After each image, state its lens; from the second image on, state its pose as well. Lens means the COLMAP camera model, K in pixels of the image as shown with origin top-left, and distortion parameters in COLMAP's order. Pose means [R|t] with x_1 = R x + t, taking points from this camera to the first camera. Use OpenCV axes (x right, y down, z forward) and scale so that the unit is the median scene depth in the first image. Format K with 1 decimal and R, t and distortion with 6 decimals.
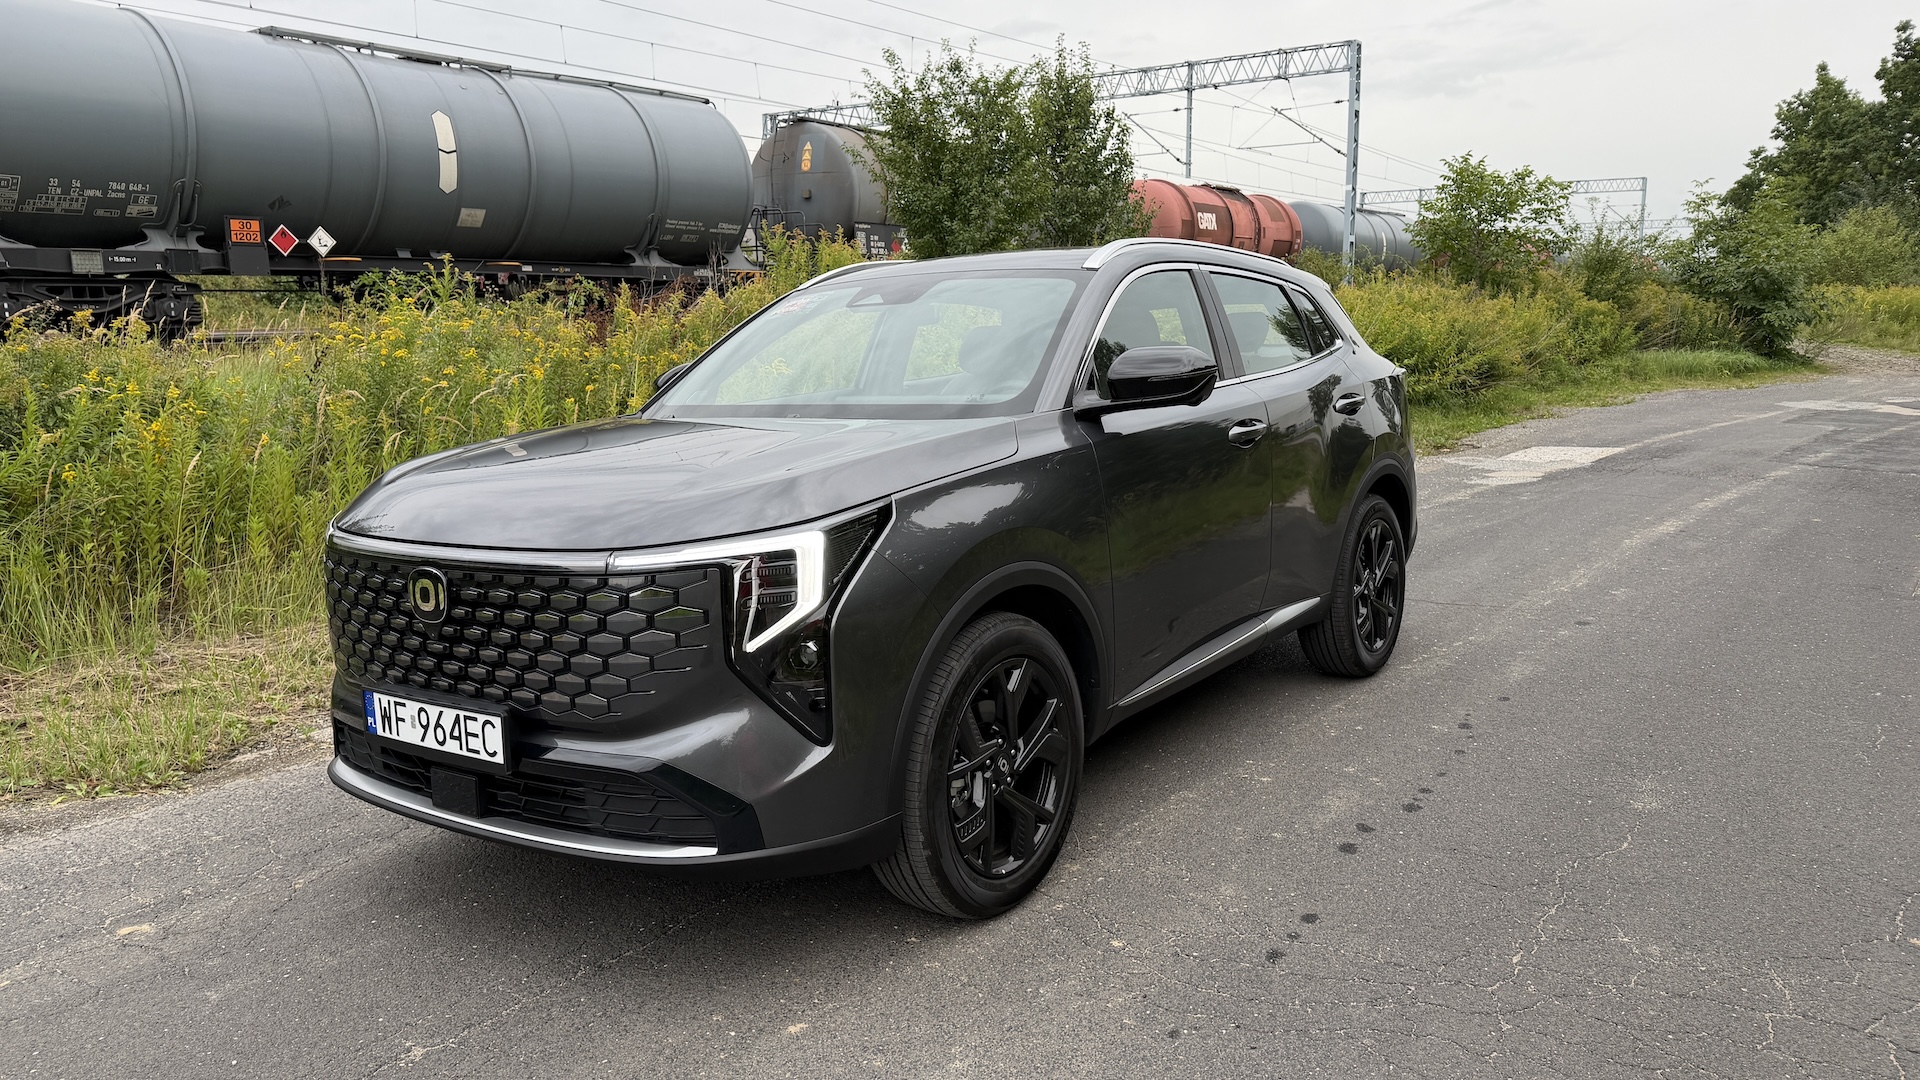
lens RADIAL K [[1349.7, 0, 960.6], [0, 1349.7, 557.6], [0, 0, 1]] dist [0.065777, -0.074623]
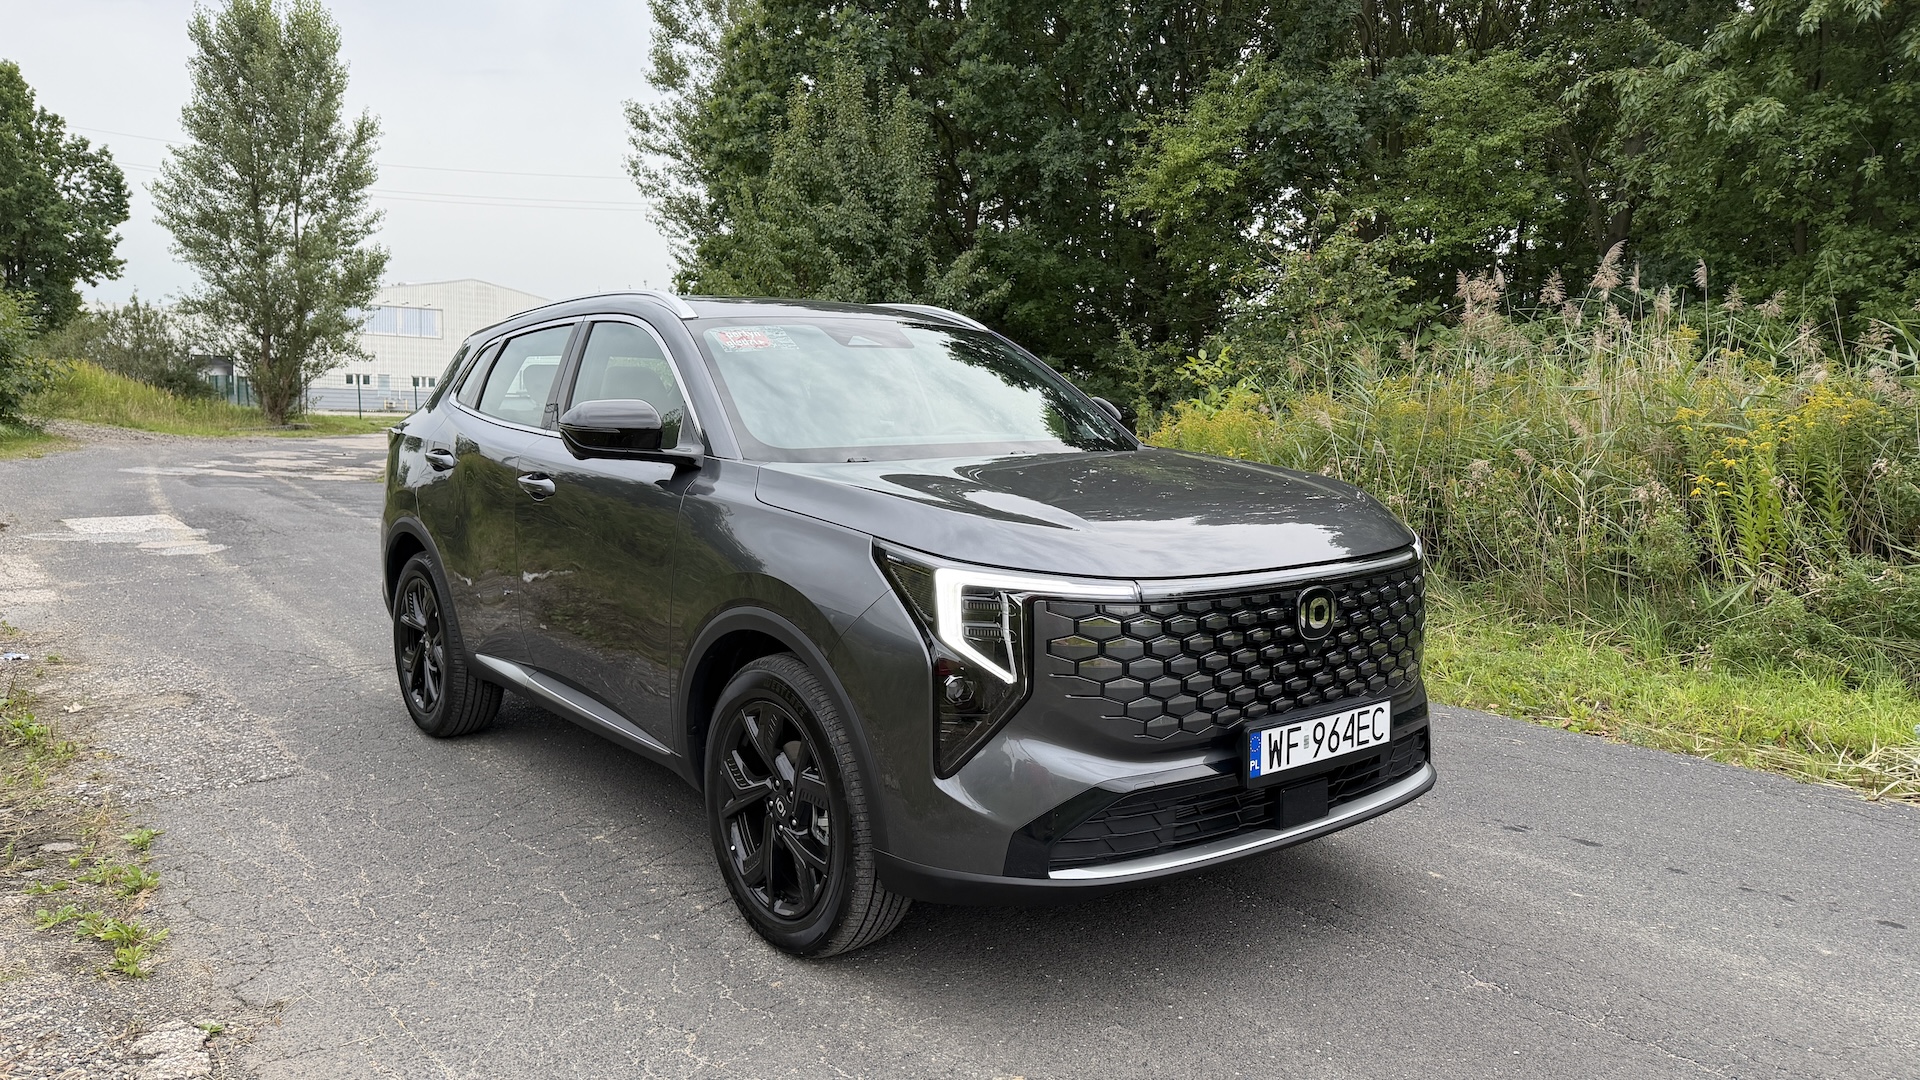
lens RADIAL K [[1349.7, 0, 958.8], [0, 1349.7, 555.2], [0, 0, 1]] dist [0.065777, -0.074623]
pose [[0.287302, -0.083059, 0.954232, -1.396336], [0.134224, 0.989894, 0.045750, -0.097414], [-0.948389, 0.114937, 0.295547, 0.901336]]
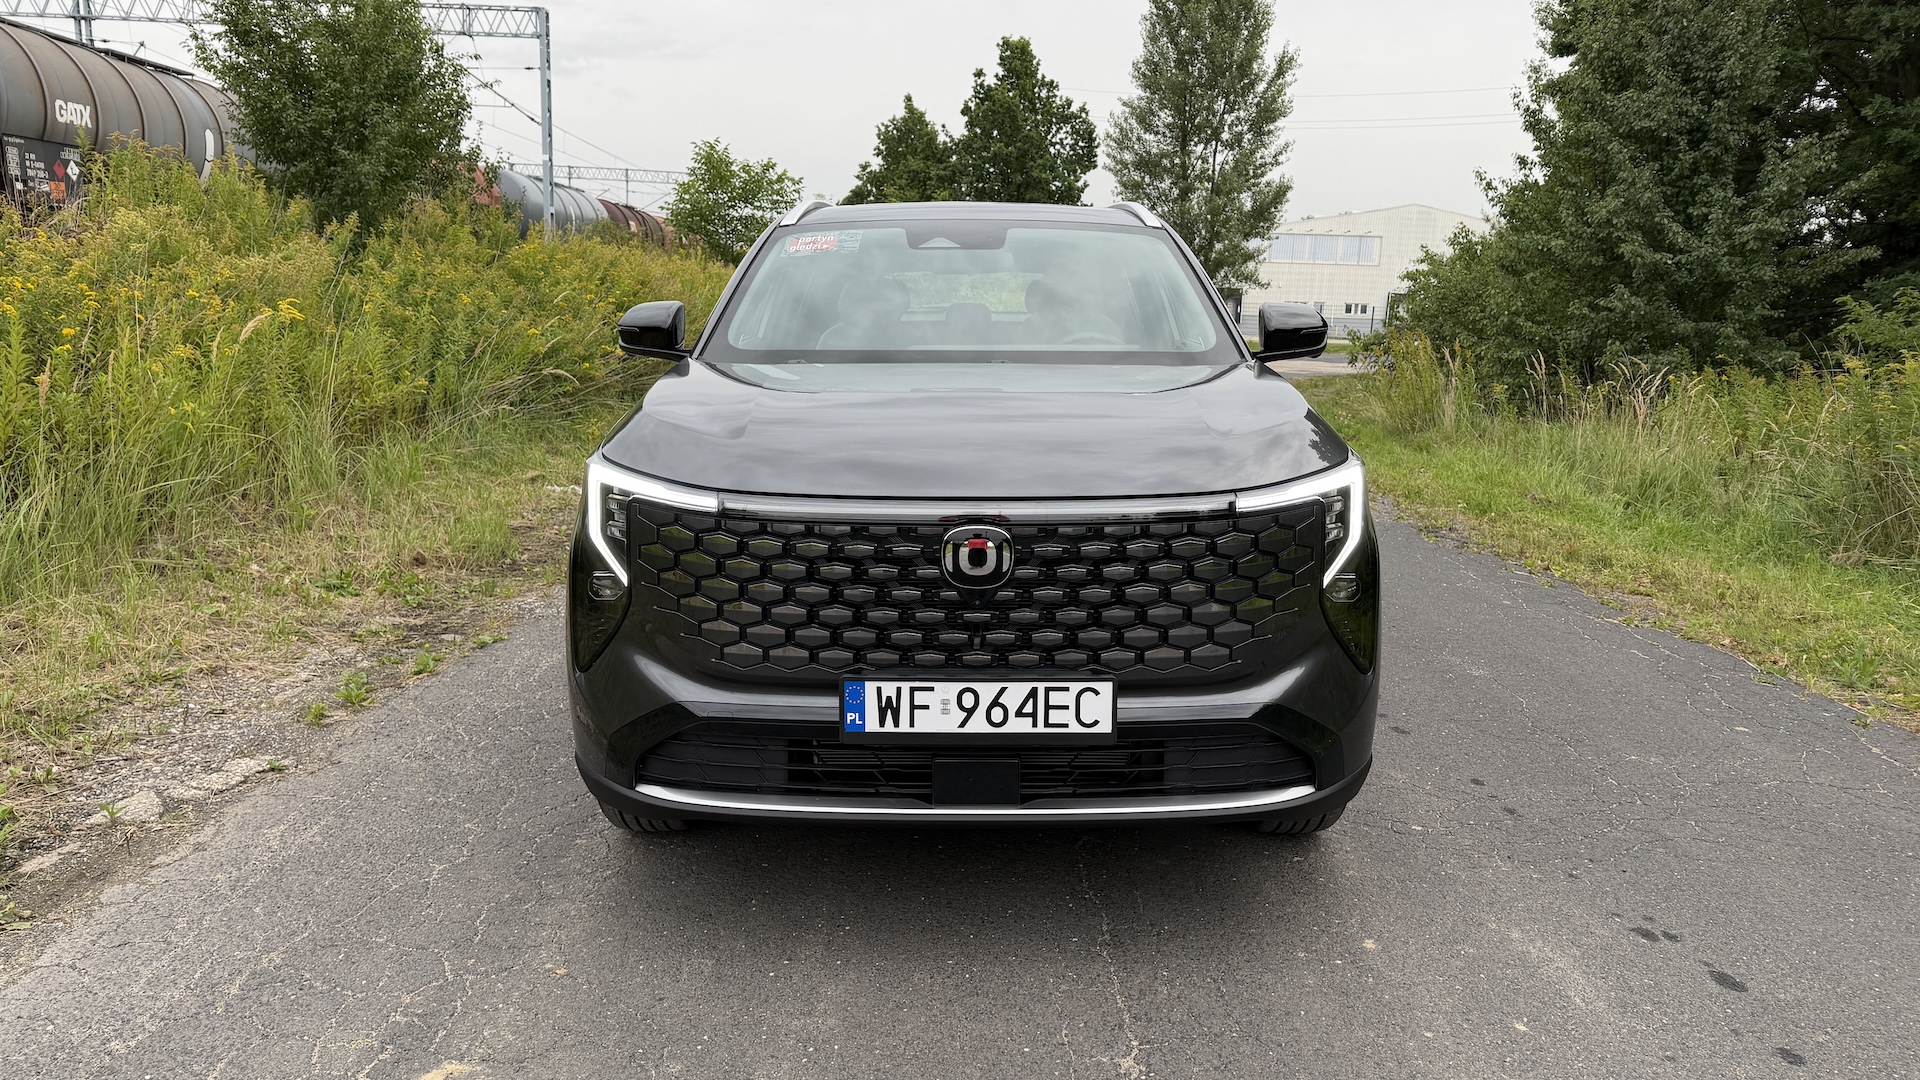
lens RADIAL K [[1349.7, 0, 950.2], [0, 1349.7, 559.4], [0, 0, 1]] dist [0.065777, -0.074623]
pose [[0.818330, -0.064769, 0.571087, -0.851881], [0.053947, 0.997899, 0.035874, -0.002174], [-0.572211, 0.001452, 0.820105, 0.291157]]
